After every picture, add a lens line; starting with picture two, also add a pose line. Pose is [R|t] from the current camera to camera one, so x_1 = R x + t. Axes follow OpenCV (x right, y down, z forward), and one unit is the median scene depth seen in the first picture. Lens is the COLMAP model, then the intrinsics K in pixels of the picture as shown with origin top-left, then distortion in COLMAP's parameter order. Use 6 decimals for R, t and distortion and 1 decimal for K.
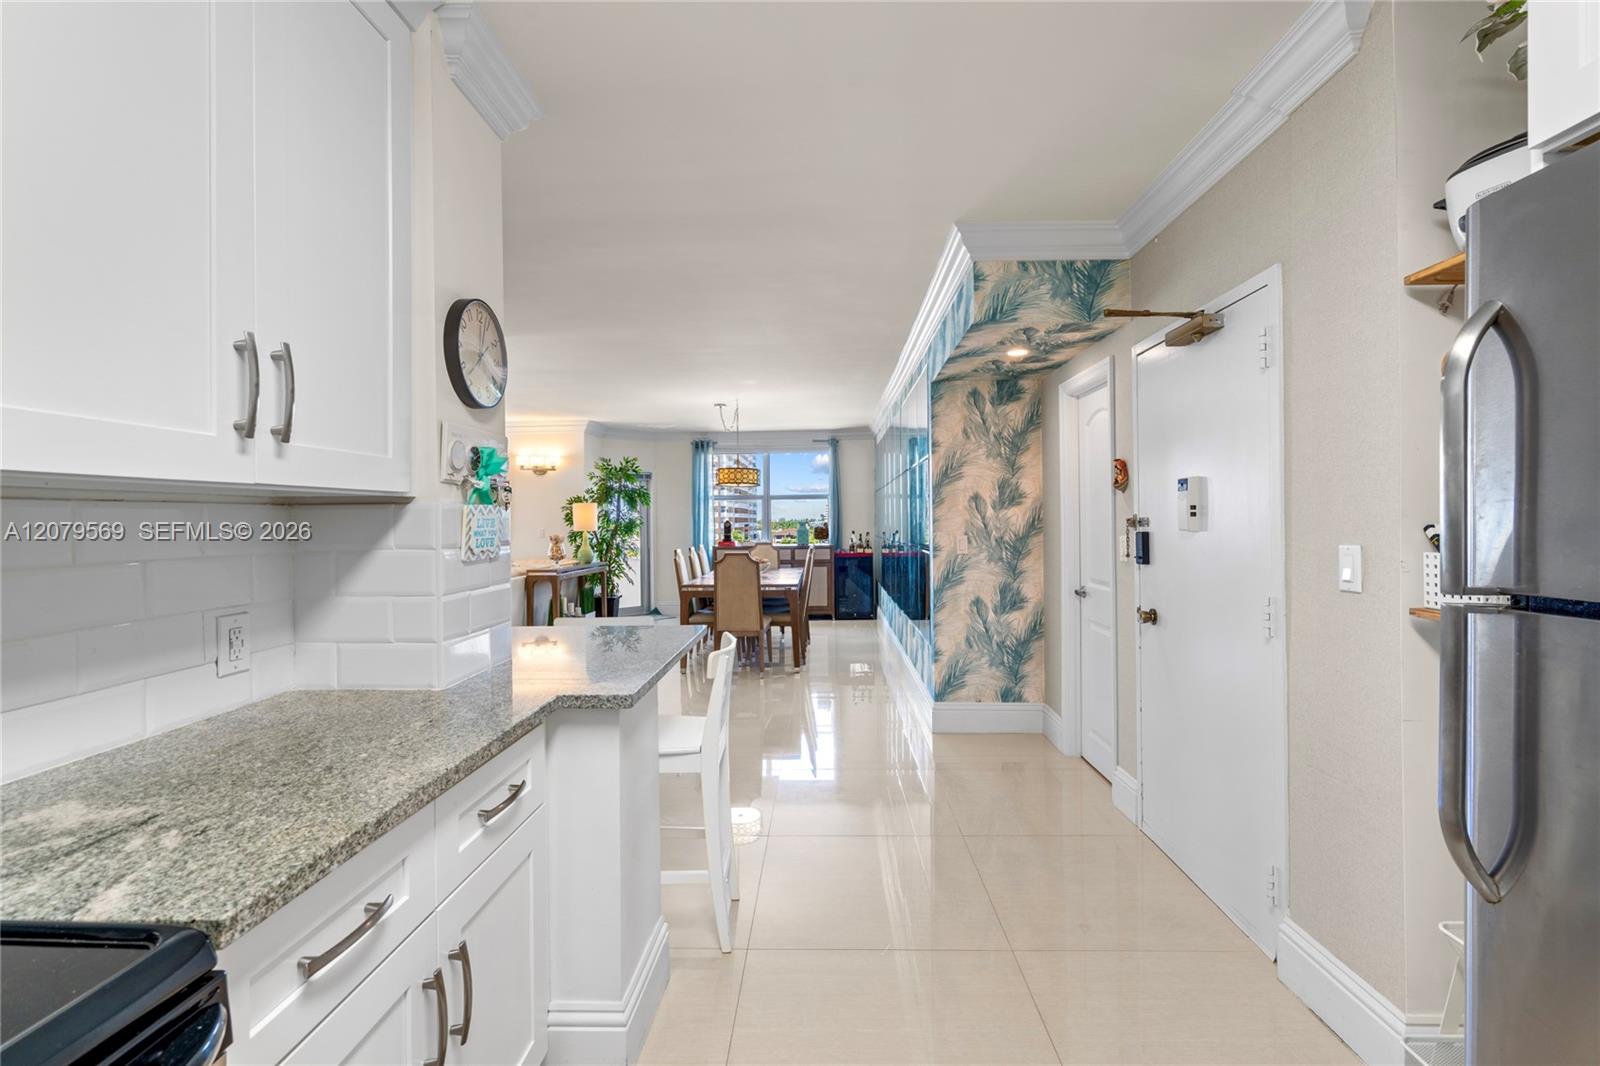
lens RADIAL K [[735.7, 0, 797.0], [0, 735.7, 520.0], [0, 0, 1]] dist [0.001208, 0.003842]
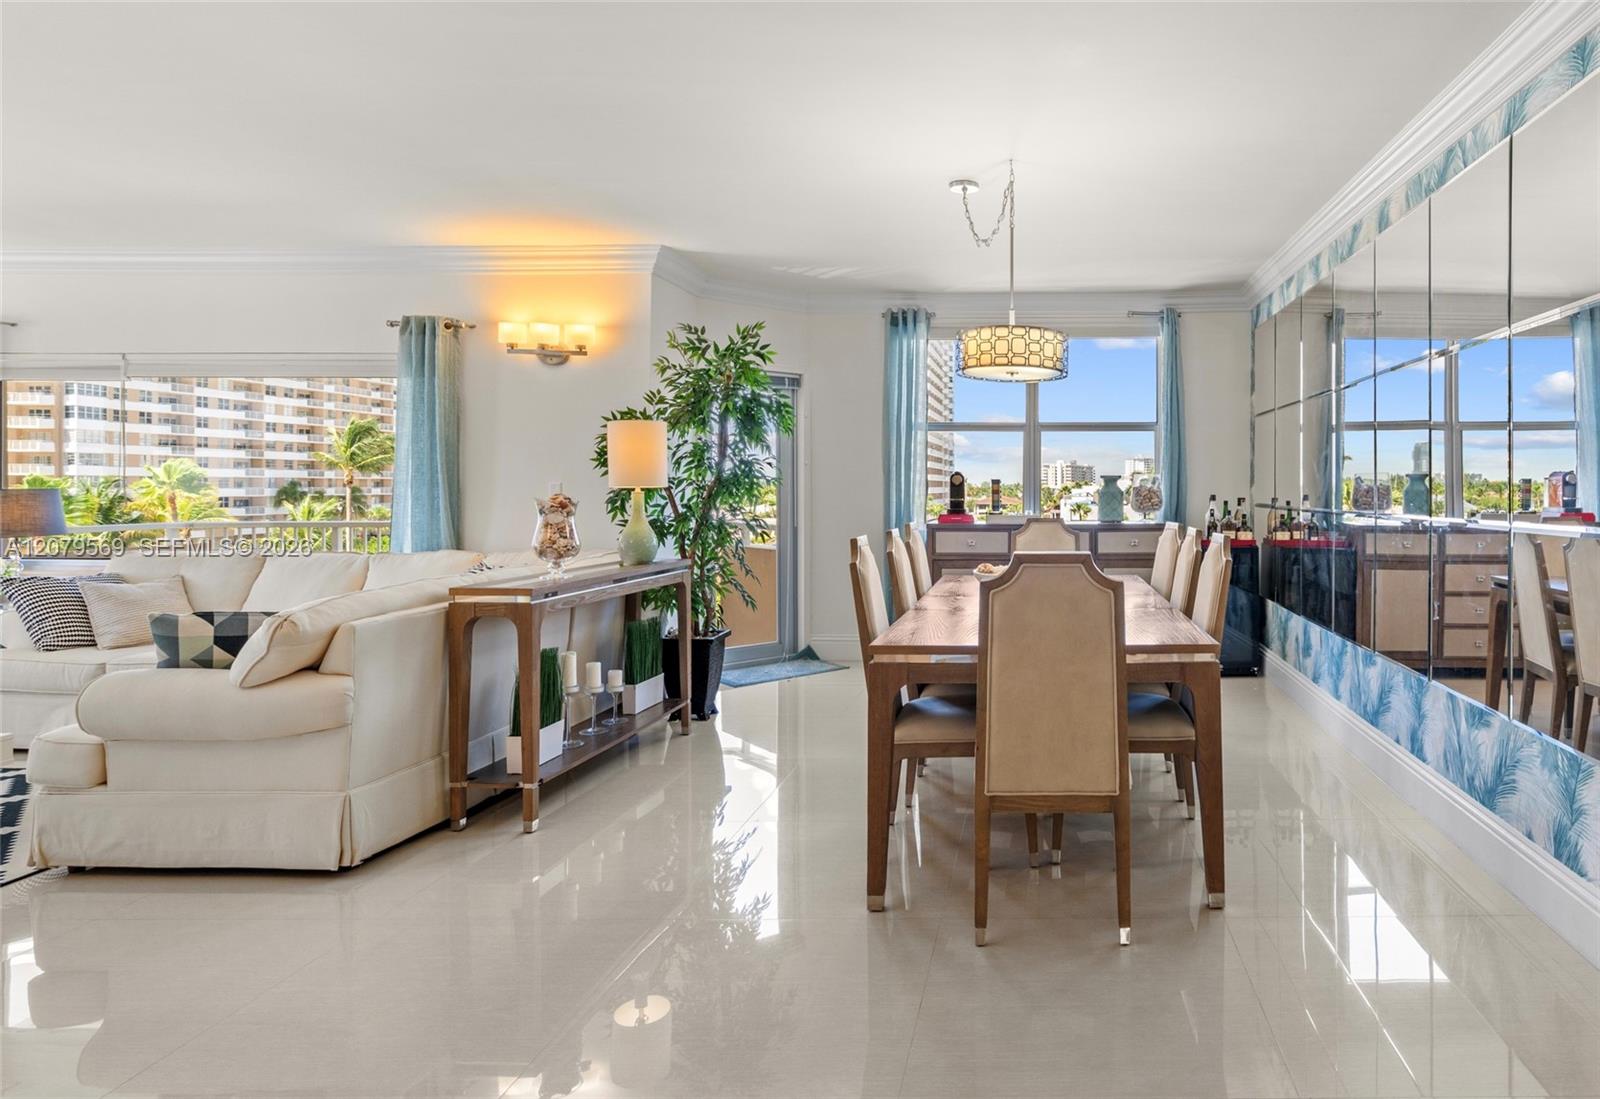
lens RADIAL K [[955.5, 0, 1033.4], [0, 955.5, 486.6], [0, 0, 1]] dist [0.001044, 0.002357]
pose [[0.999505, 0.009333, 0.030029, -0.070050], [-0.009382, 0.999955, 0.001462, 0.010738], [-0.030014, -0.001743, 0.999548, 0.407360]]
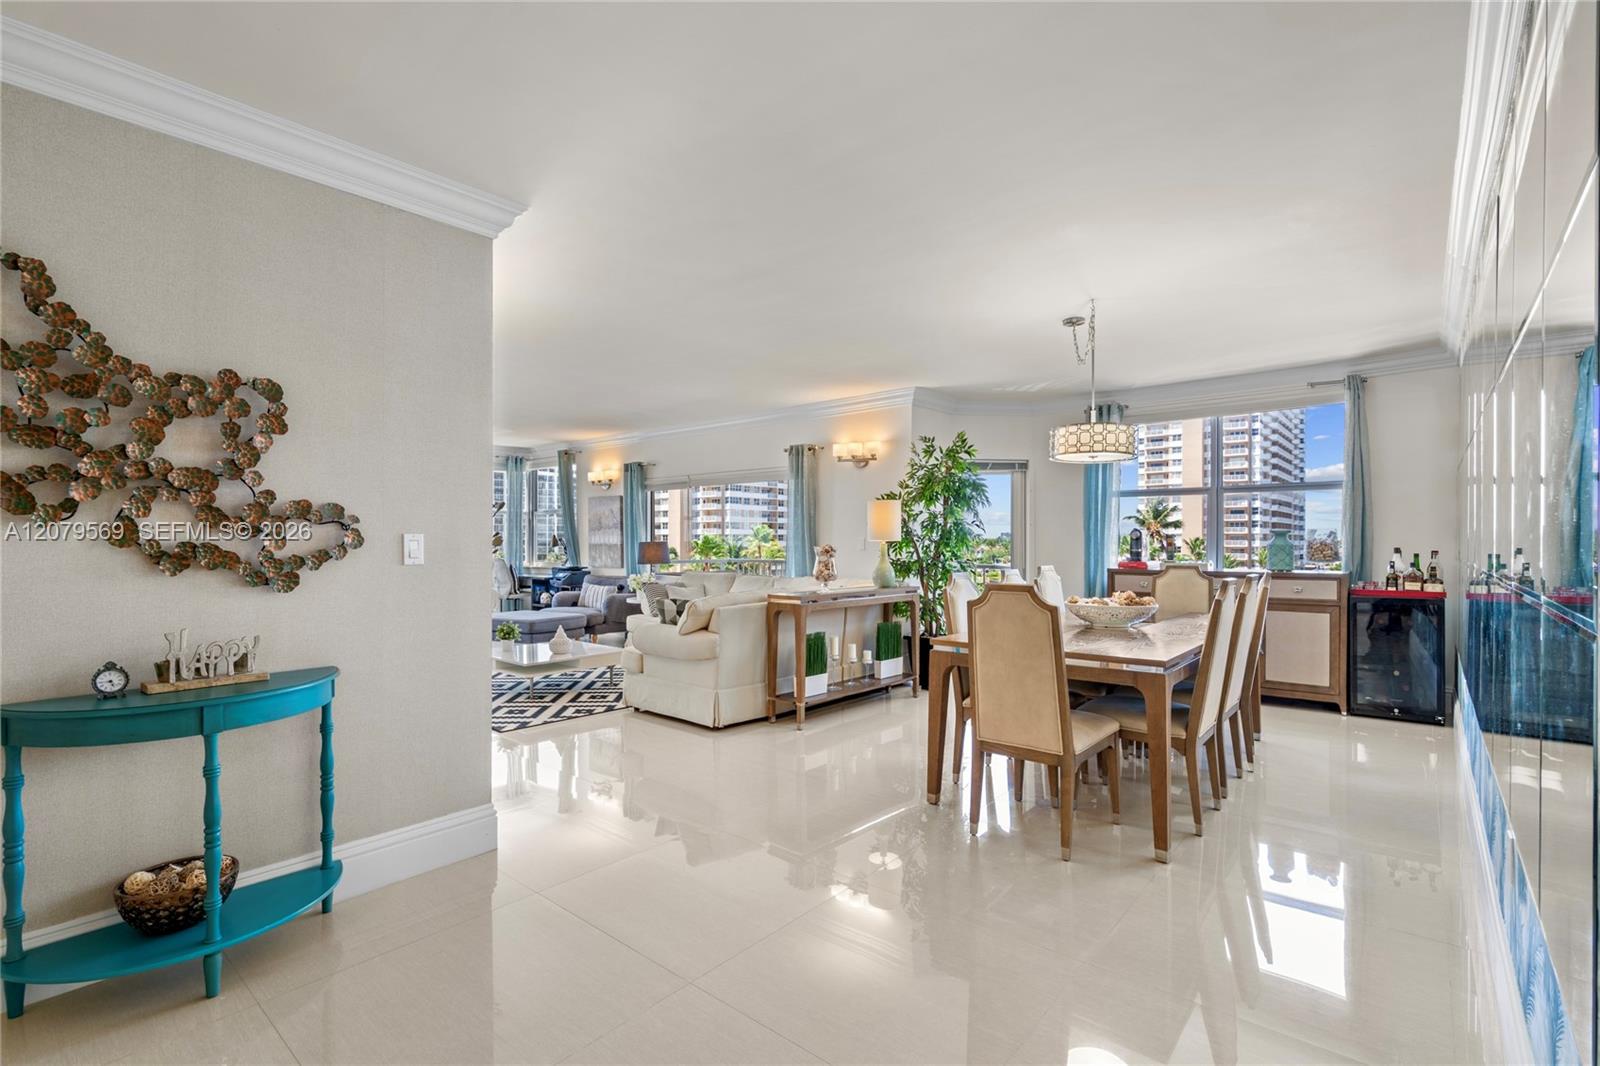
lens RADIAL K [[735.7, 0, 800.7], [0, 735.7, 543.0], [0, 0, 1]] dist [0.001208, 0.003842]
pose [[0.789676, 0.010993, -0.613426, 0.070711], [-0.005731, 0.999928, 0.010542, 0.009446], [0.613497, -0.004809, 0.789682, 0.370479]]
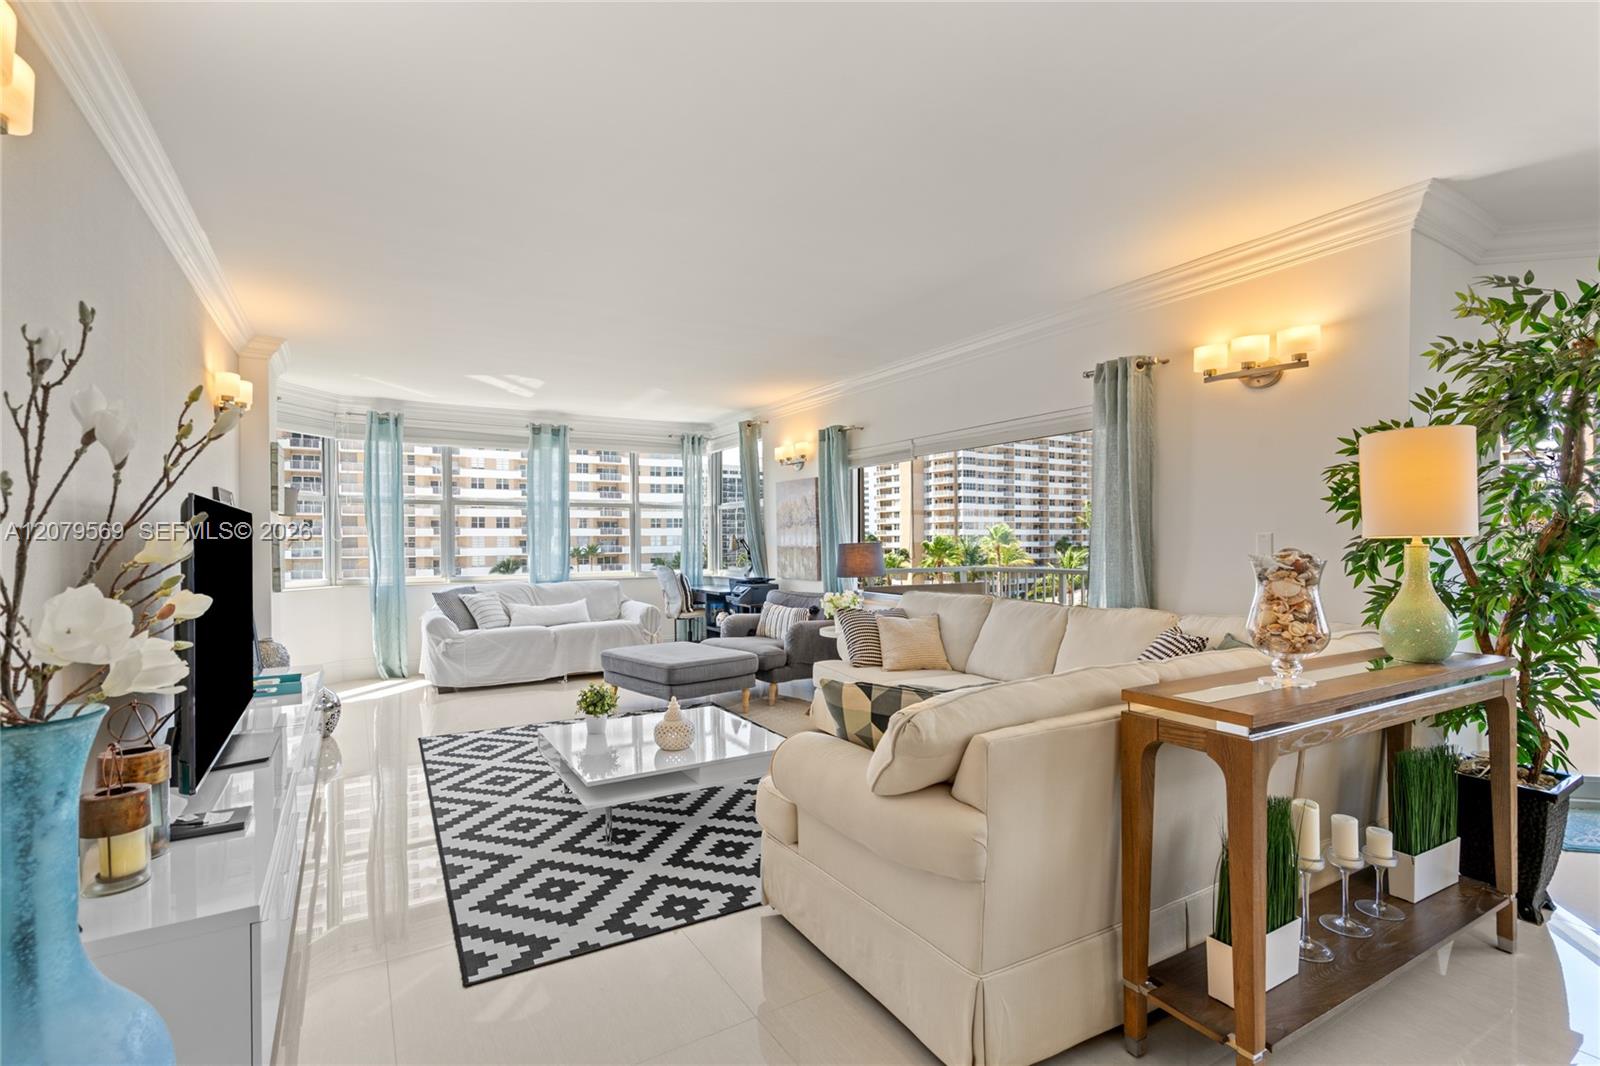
lens RADIAL K [[735.7, 0, 803.9], [0, 735.7, 544.2], [0, 0, 1]] dist [0.001208, 0.003842]
pose [[0.565680, 0.007084, -0.824594, -0.178029], [0.003932, 0.999929, 0.011288, 0.012562], [0.824616, -0.009628, 0.565612, 0.615687]]
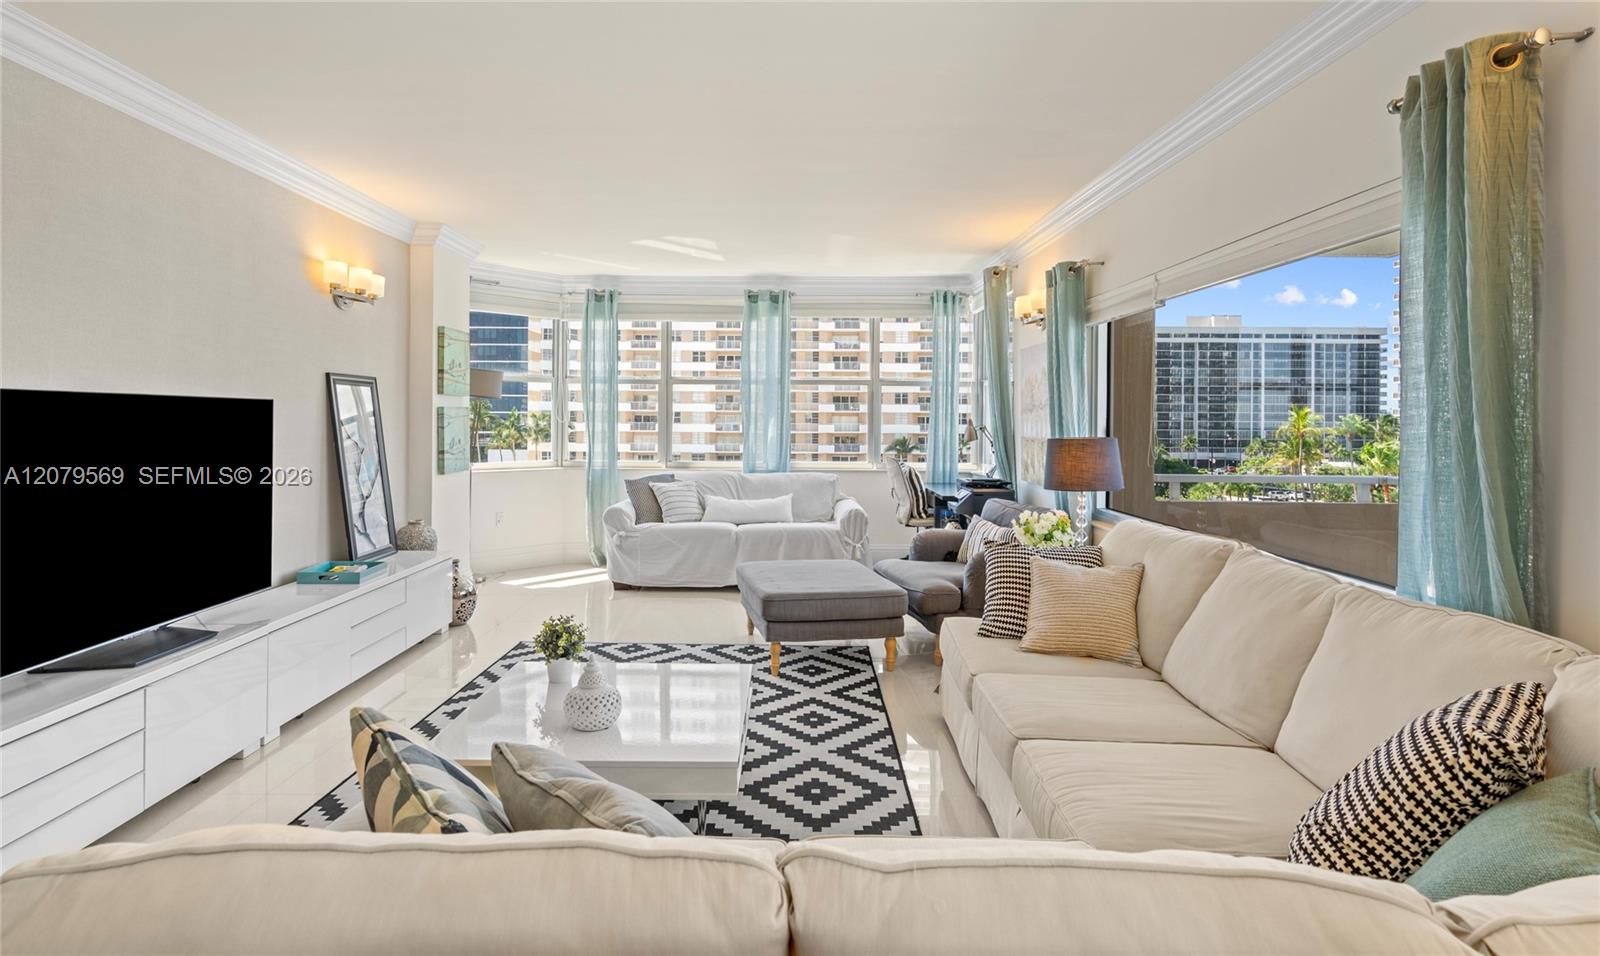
lens RADIAL K [[828.2, 0, 778.6], [0, 828.2, 416.9], [0, 0, 1]] dist [0.003362, 0.001449]
pose [[0.056375, 0.005212, -0.998396, -0.216474], [-0.004139, 0.999979, 0.004986, 0.005419], [0.998401, 0.003852, 0.056396, 0.819599]]
